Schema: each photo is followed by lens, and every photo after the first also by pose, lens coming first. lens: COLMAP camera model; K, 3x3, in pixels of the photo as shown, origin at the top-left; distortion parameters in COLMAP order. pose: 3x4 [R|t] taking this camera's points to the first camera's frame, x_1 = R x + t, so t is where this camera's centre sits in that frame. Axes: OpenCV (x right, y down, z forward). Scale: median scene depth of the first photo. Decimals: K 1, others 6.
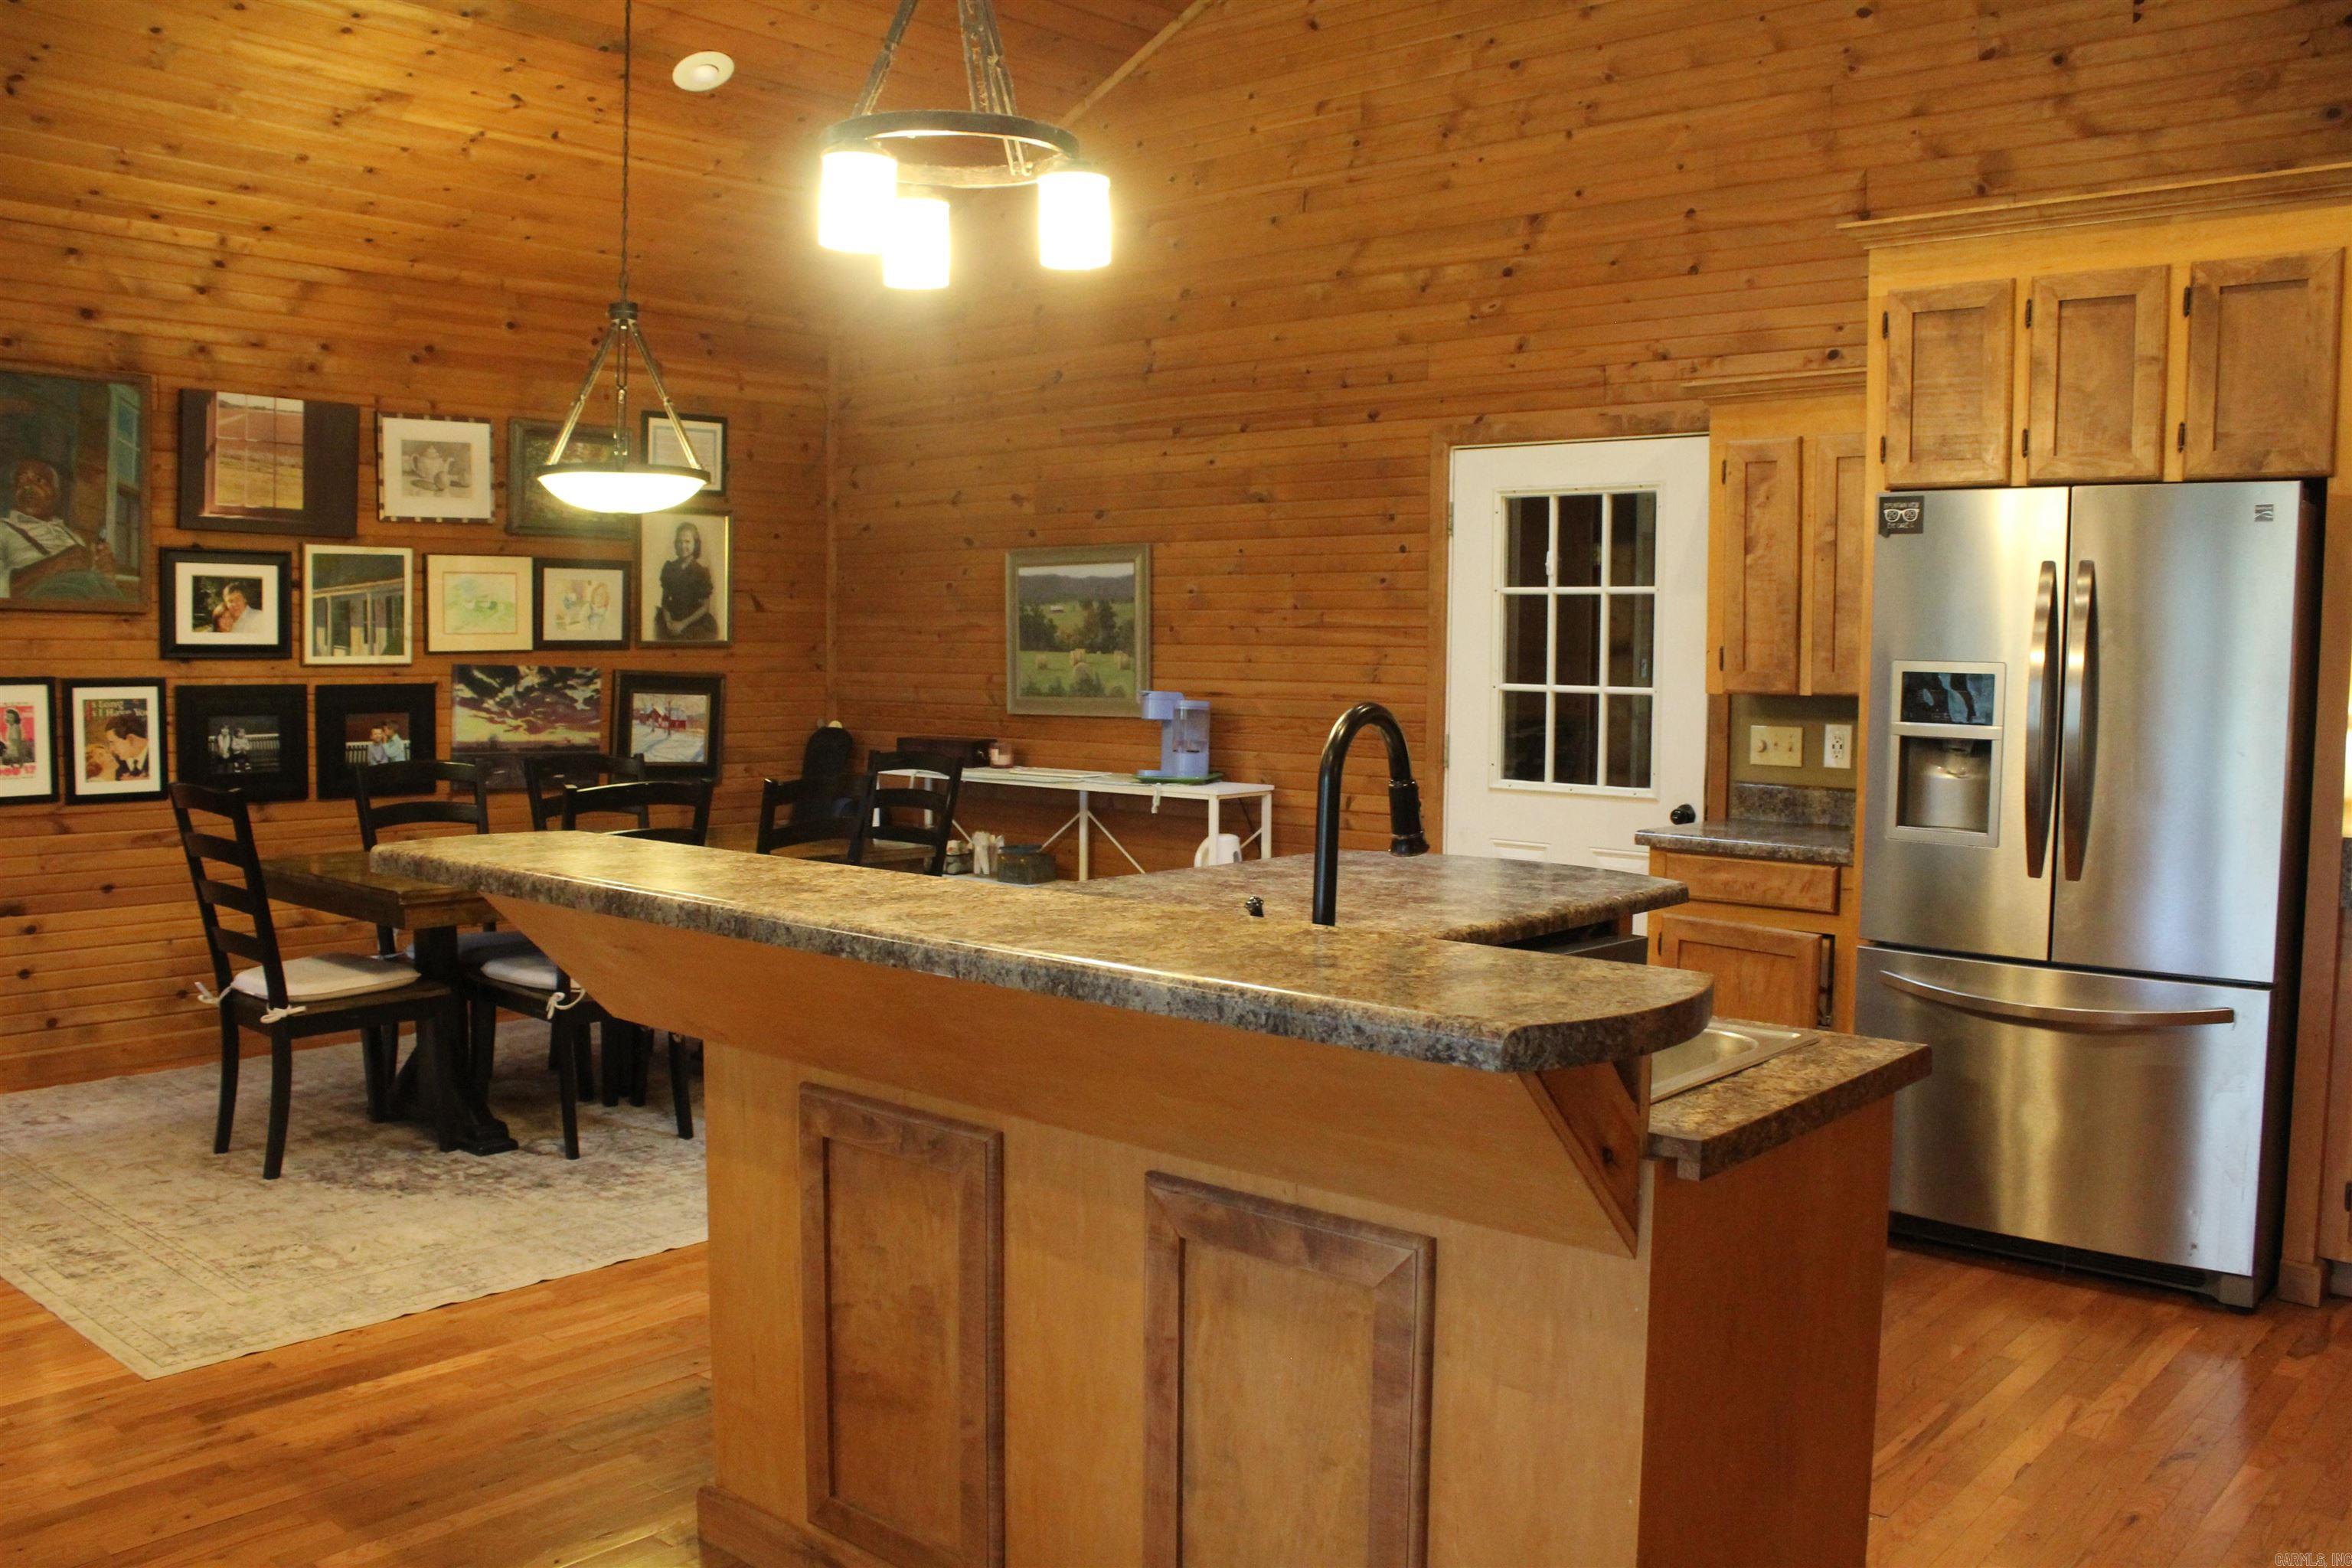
lens RADIAL K [[1955.5, 0, 1176.0], [0, 1955.5, 784.0], [0, 0, 1]] dist [-0.171544, 0.156646]
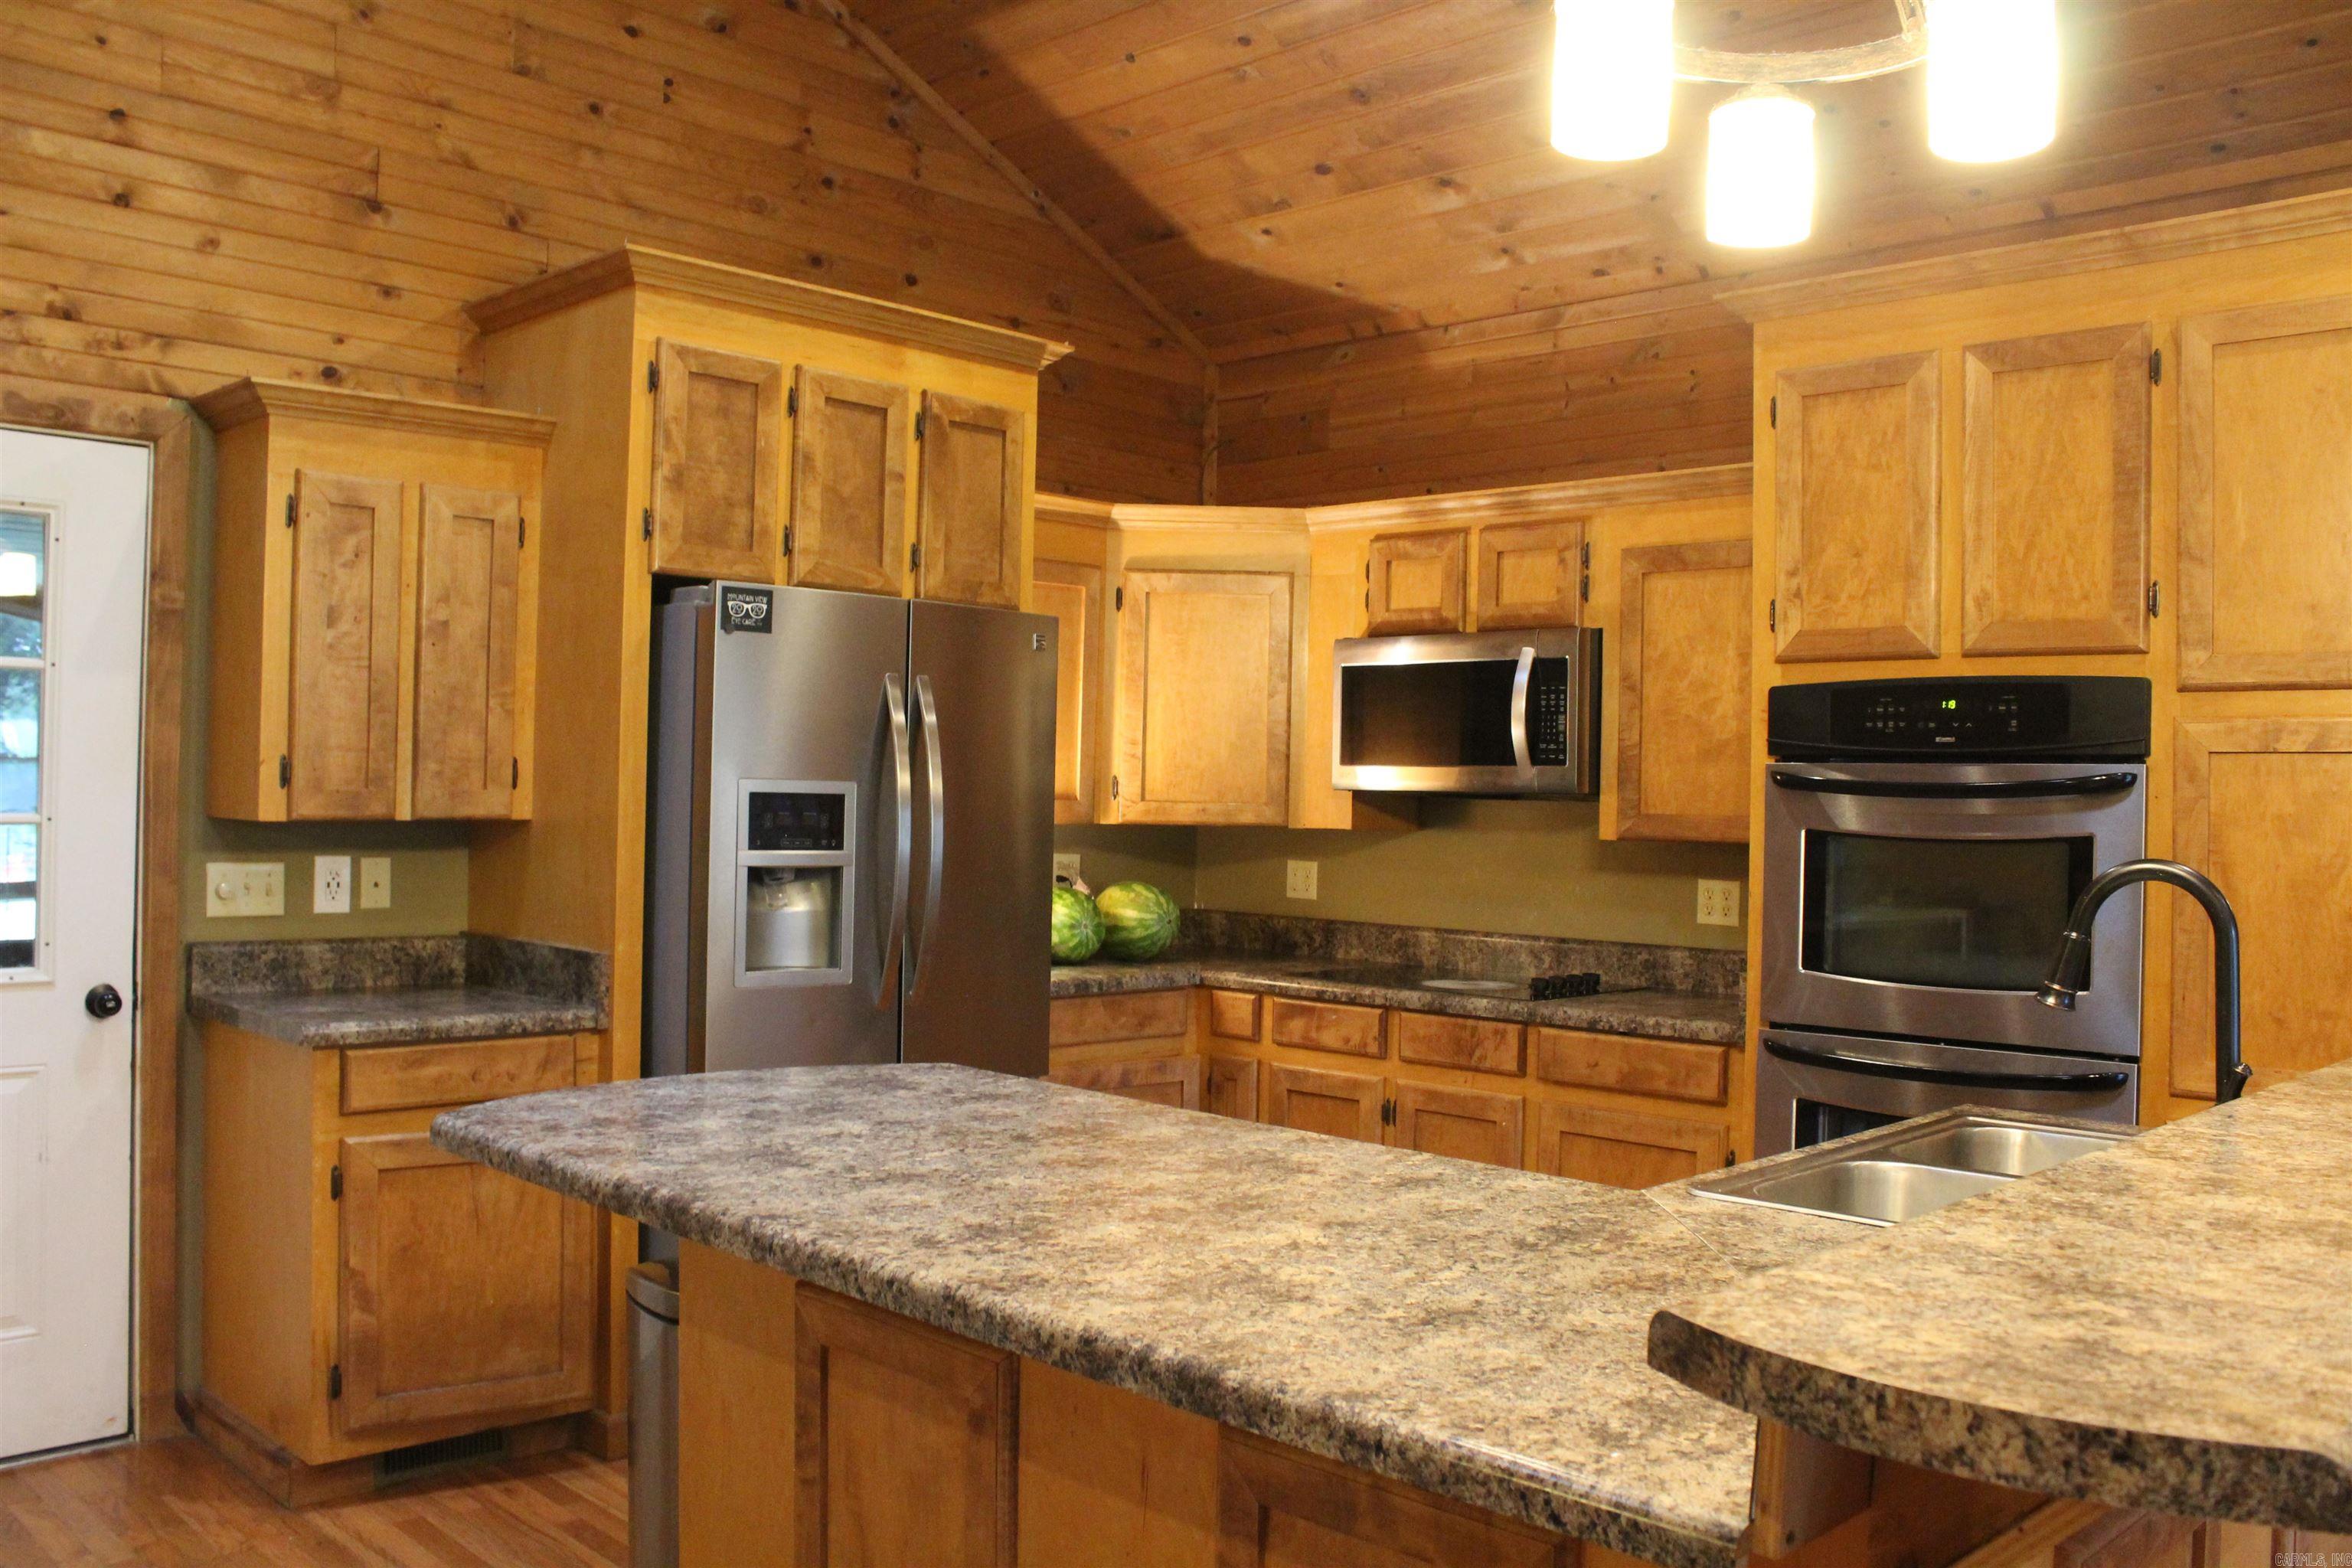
lens RADIAL K [[1955.5, 0, 1176.0], [0, 1955.5, 784.0], [0, 0, 1]] dist [-0.171544, 0.156646]
pose [[0.061505, -0.007646, 0.998077, -0.338669], [0.049125, 0.998782, 0.004625, -0.040495], [-0.996897, 0.048746, 0.061806, 0.535848]]
